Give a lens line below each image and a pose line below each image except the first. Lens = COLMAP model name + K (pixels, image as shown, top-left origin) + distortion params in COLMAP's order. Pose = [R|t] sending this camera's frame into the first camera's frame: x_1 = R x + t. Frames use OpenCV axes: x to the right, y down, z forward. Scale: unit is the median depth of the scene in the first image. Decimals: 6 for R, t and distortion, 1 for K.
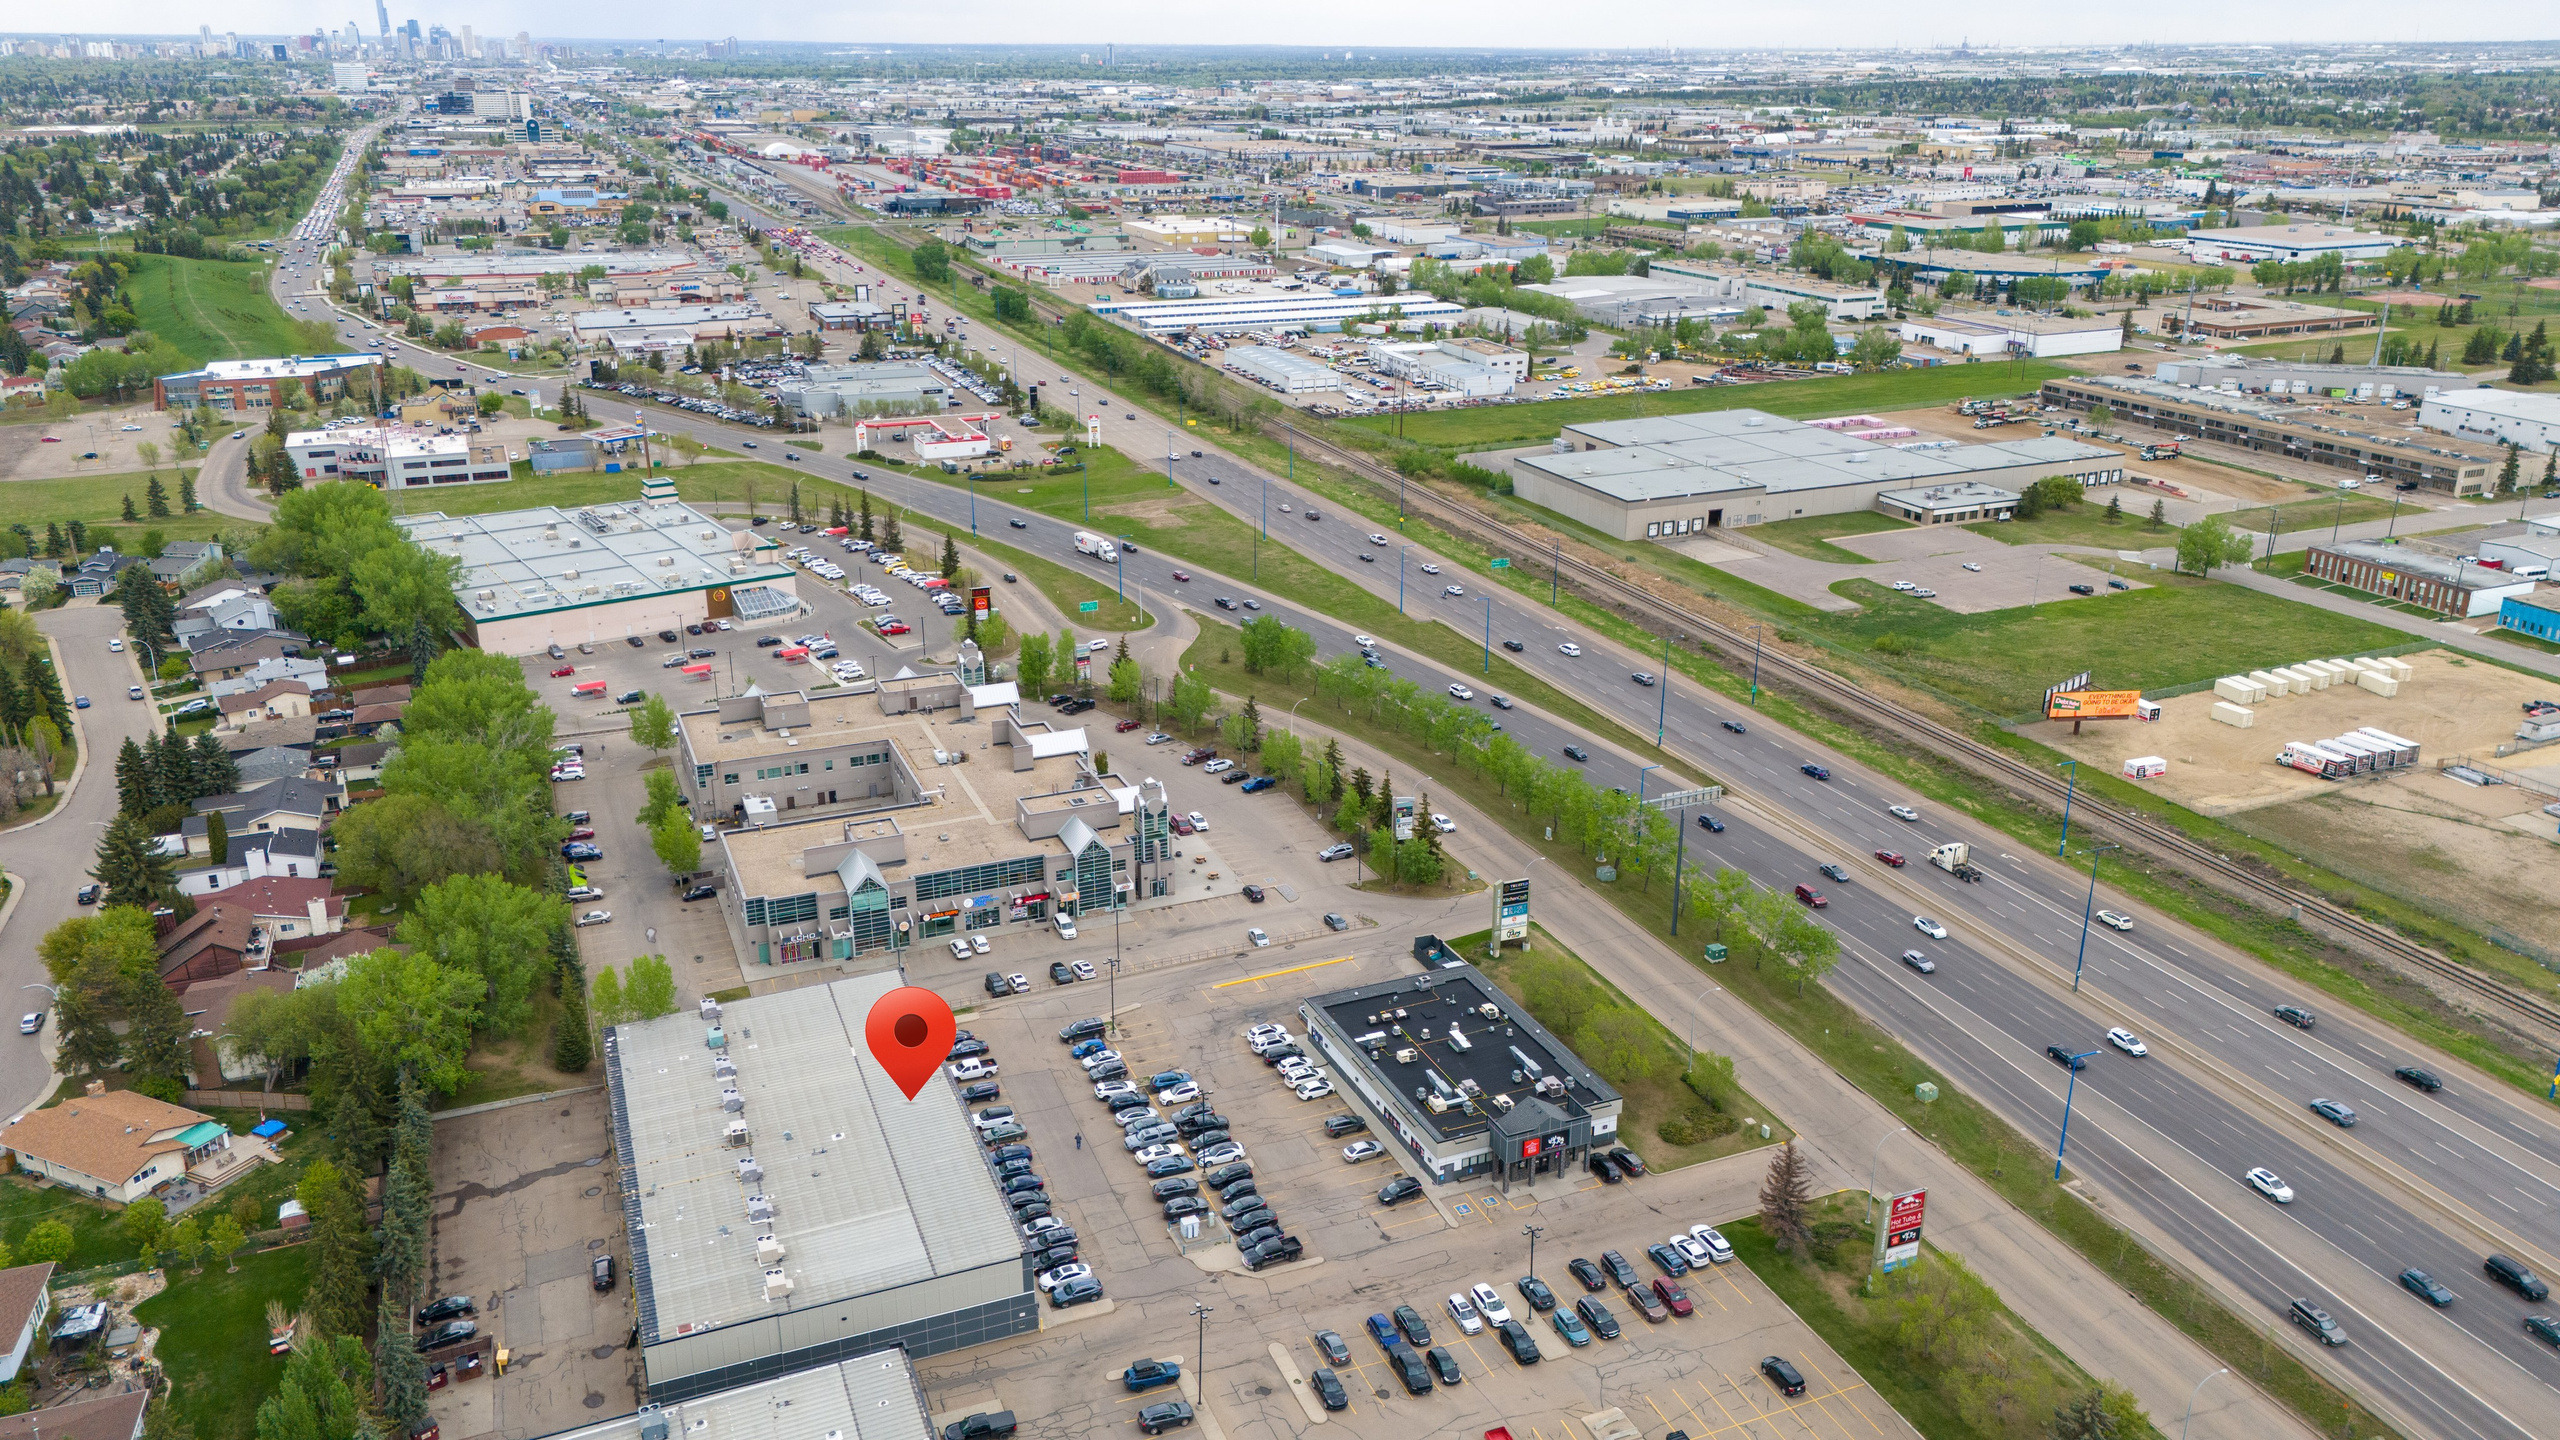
lens RADIAL K [[1921.1, 0, 1280.0], [0, 1921.1, 720.0], [0, 0, 1]] dist [0.048033, -0.007142]
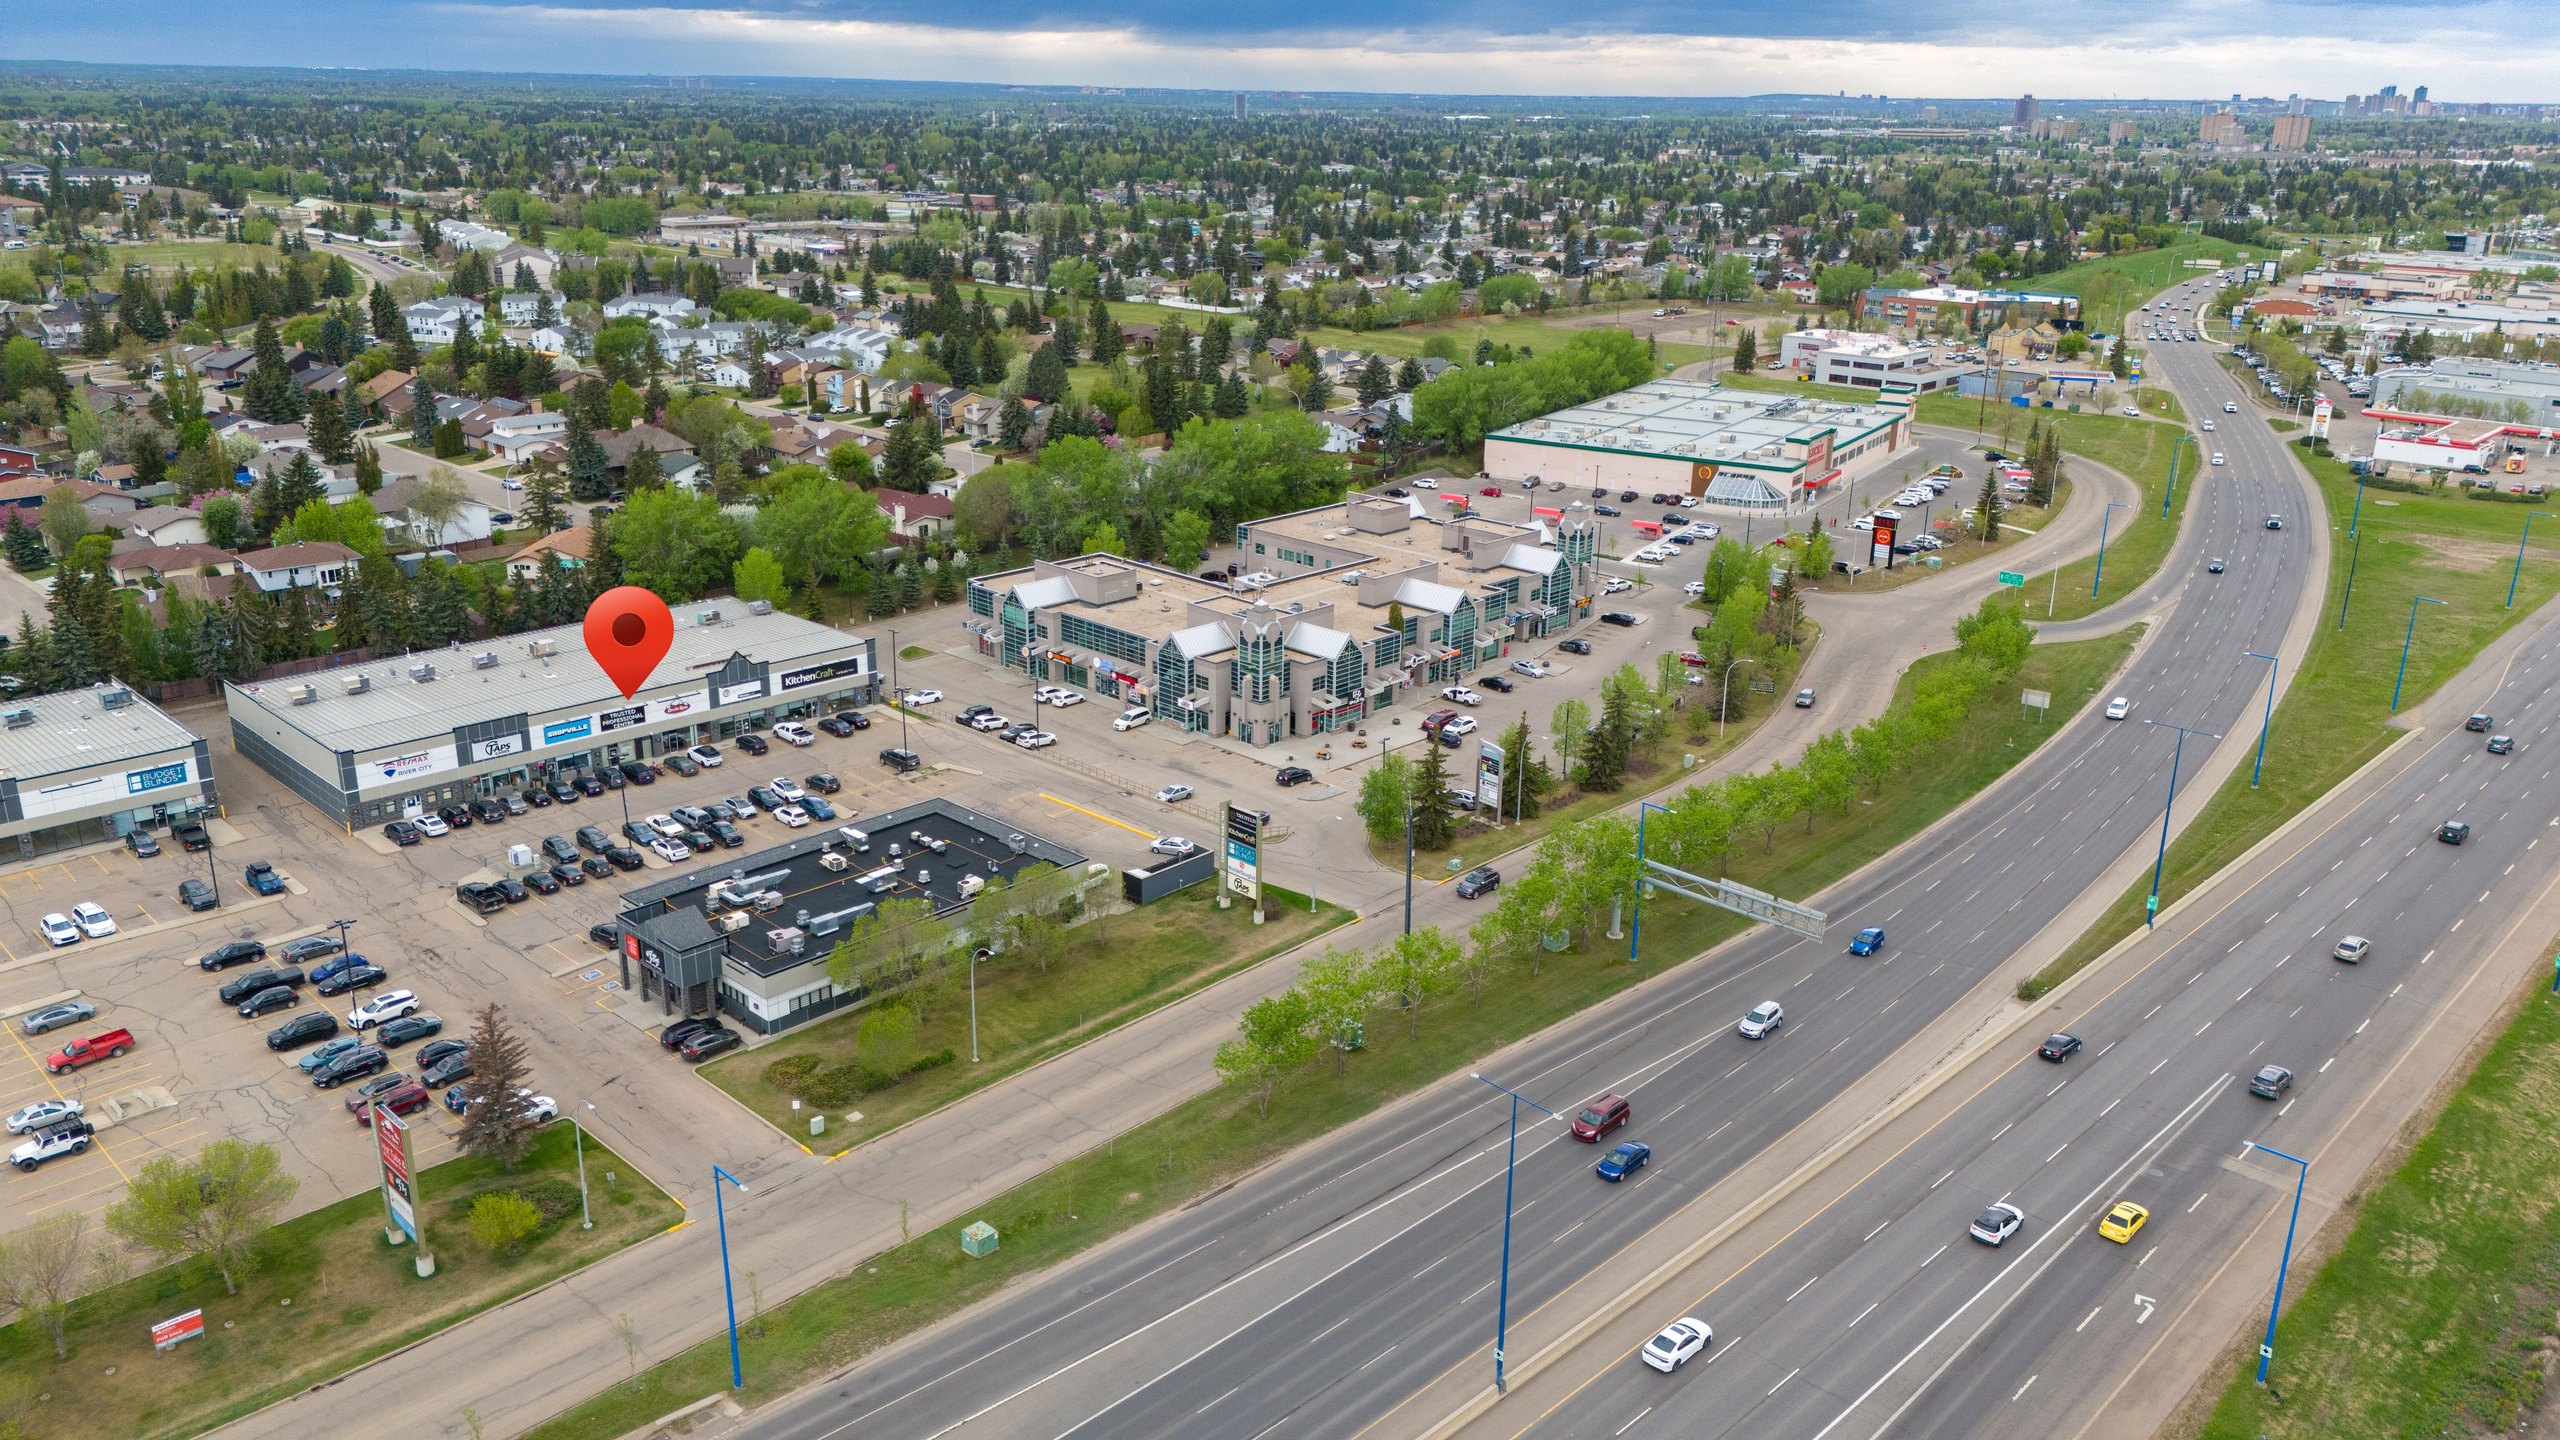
lens RADIAL K [[1921.1, 0, 1280.0], [0, 1921.1, 720.0], [0, 0, 1]] dist [0.048033, -0.007142]
pose [[0.375033, 0.291129, -0.880110, 0.828591], [-0.325926, 0.930201, 0.168815, -0.077362], [0.867826, 0.223540, 0.443742, 0.789477]]
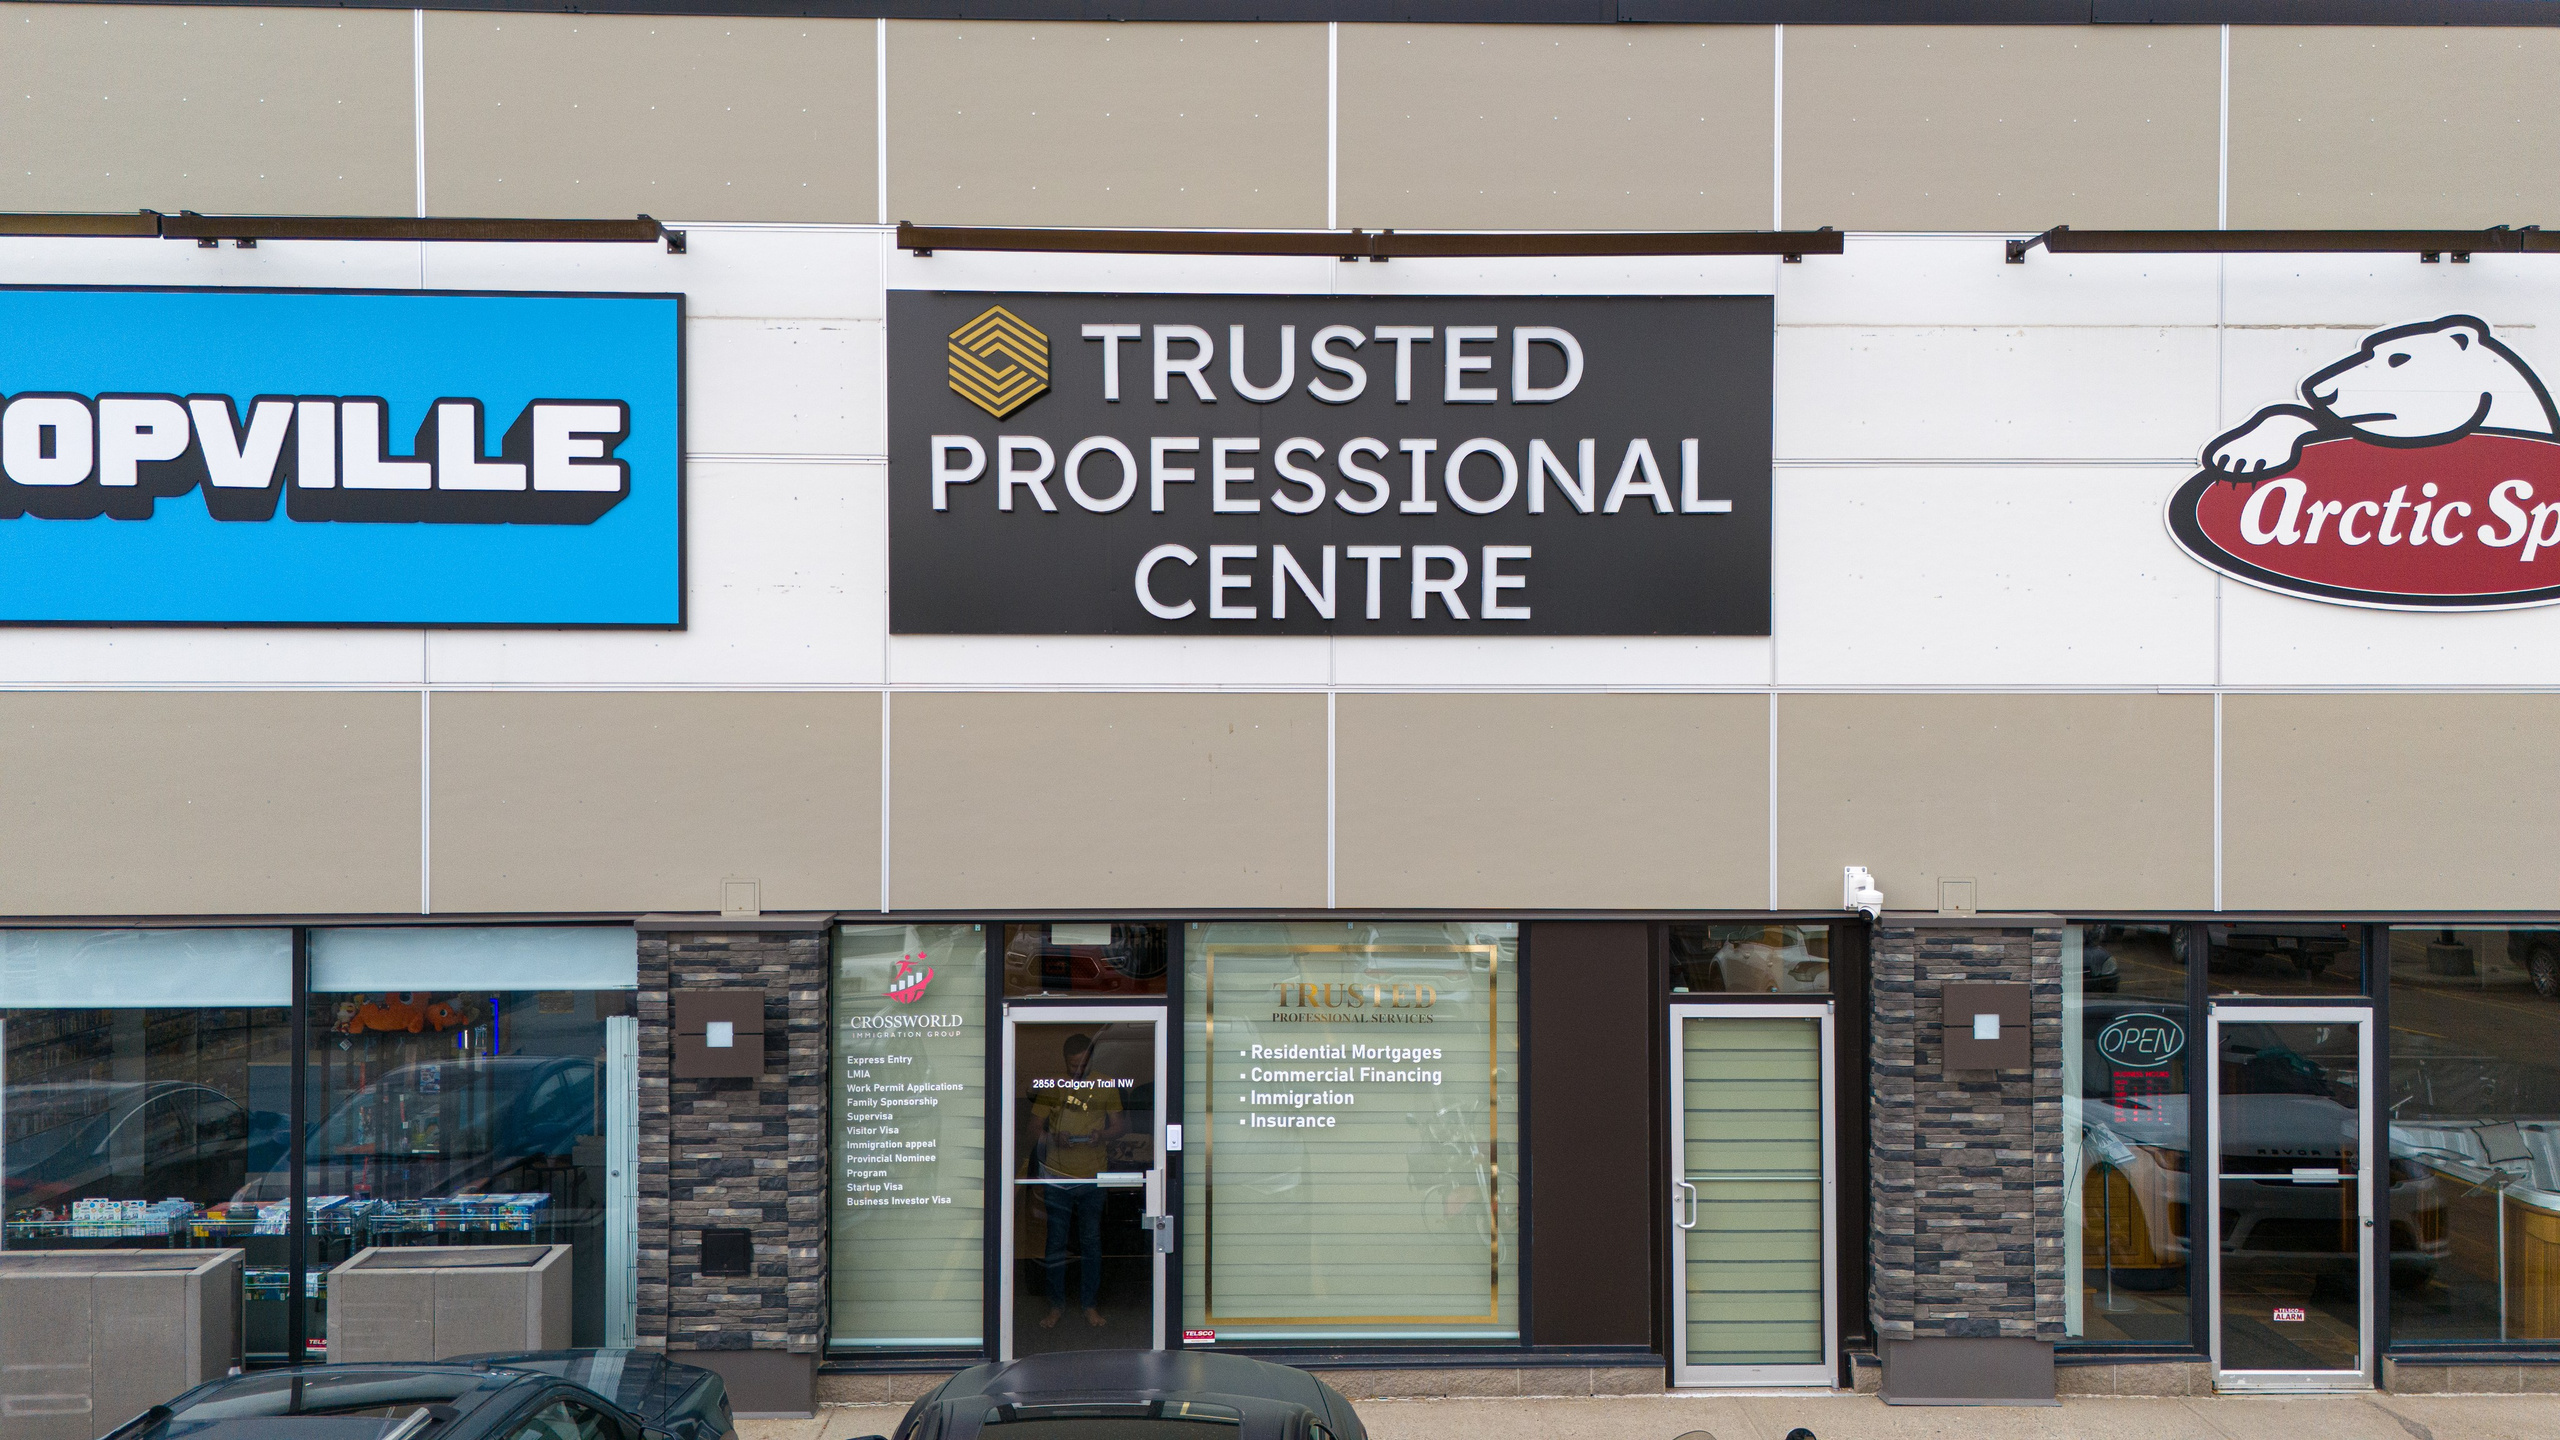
lens RADIAL K [[1921.1, 0, 1280.0], [0, 1921.1, 720.0], [0, 0, 1]] dist [0.048033, -0.007142]
pose [[-0.395378, 0.001308, -0.918517, -0.104622], [-0.302510, 0.944023, 0.131560, 0.194082], [0.867274, 0.329877, -0.372850, 0.953856]]
